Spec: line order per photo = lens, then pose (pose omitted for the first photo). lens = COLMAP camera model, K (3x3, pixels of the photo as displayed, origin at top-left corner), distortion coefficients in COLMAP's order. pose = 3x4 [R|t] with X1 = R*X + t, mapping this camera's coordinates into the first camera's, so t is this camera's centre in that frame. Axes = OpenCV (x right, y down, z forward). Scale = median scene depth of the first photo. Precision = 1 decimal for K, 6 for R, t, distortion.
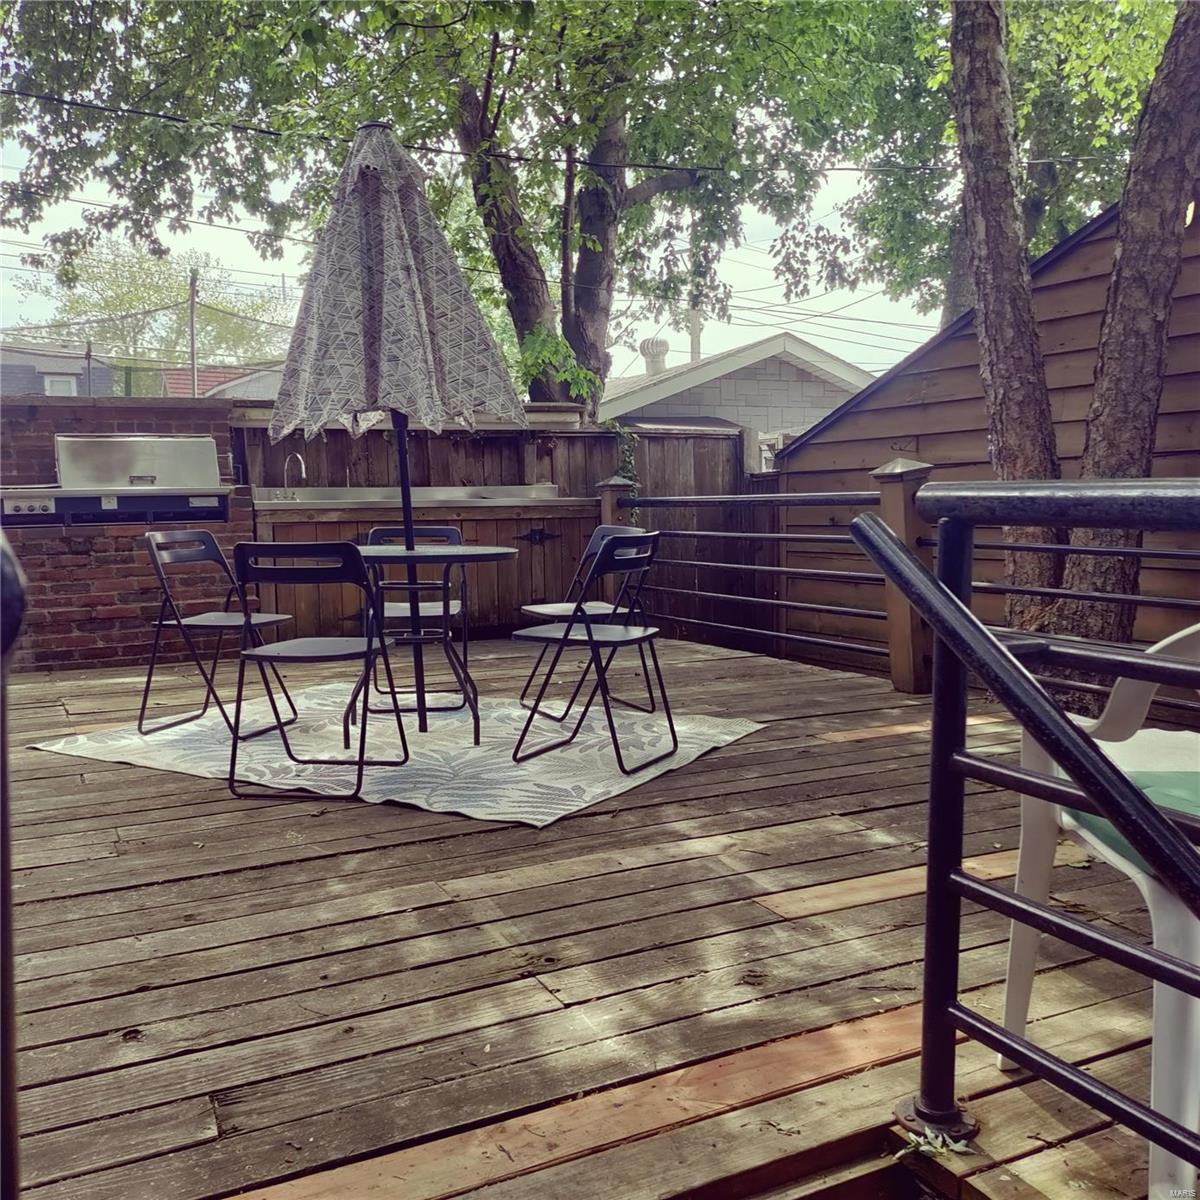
lens RADIAL K [[1148.7, 0, 591.1], [0, 1148.7, 601.6], [0, 0, 1]] dist [0.014491, -0.010982]
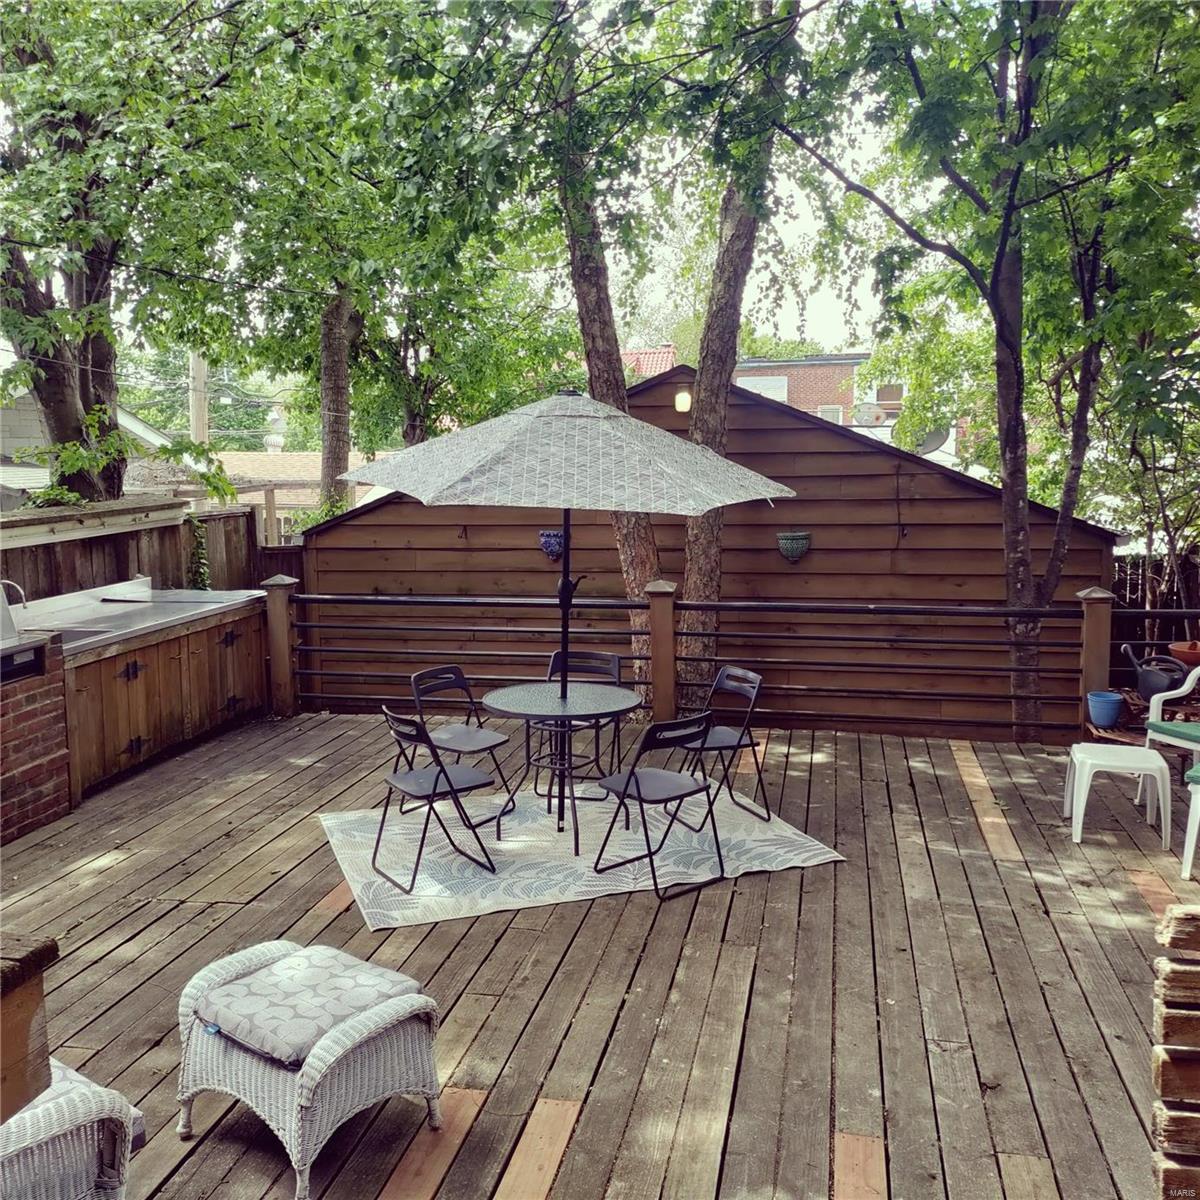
lens RADIAL K [[1148.7, 0, 591.1], [0, 1148.7, 601.6], [0, 0, 1]] dist [0.014491, -0.010982]
pose [[0.632428, -0.095163, 0.768751, -0.936617], [0.071959, 0.995351, 0.064015, -0.195569], [-0.771269, 0.014833, 0.636336, 0.106822]]
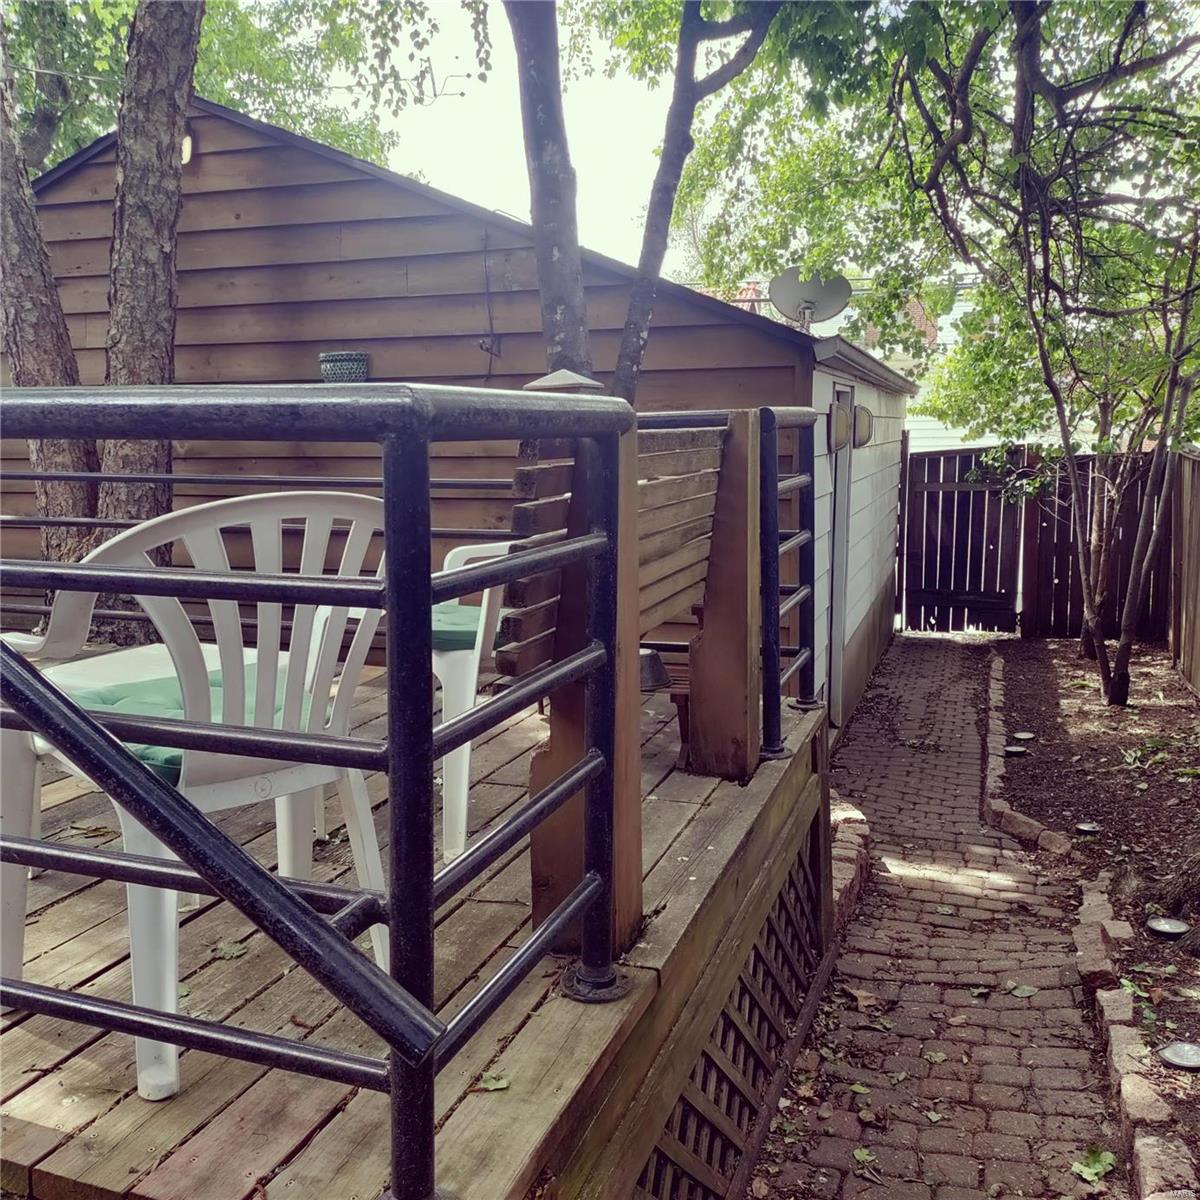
lens RADIAL K [[1148.7, 0, 591.1], [0, 1148.7, 601.6], [0, 0, 1]] dist [0.014491, -0.010982]
pose [[0.742247, -0.093313, 0.663598, 0.063644], [0.060297, 0.995541, 0.072546, 0.013903], [-0.667408, -0.013834, 0.744564, -0.018783]]
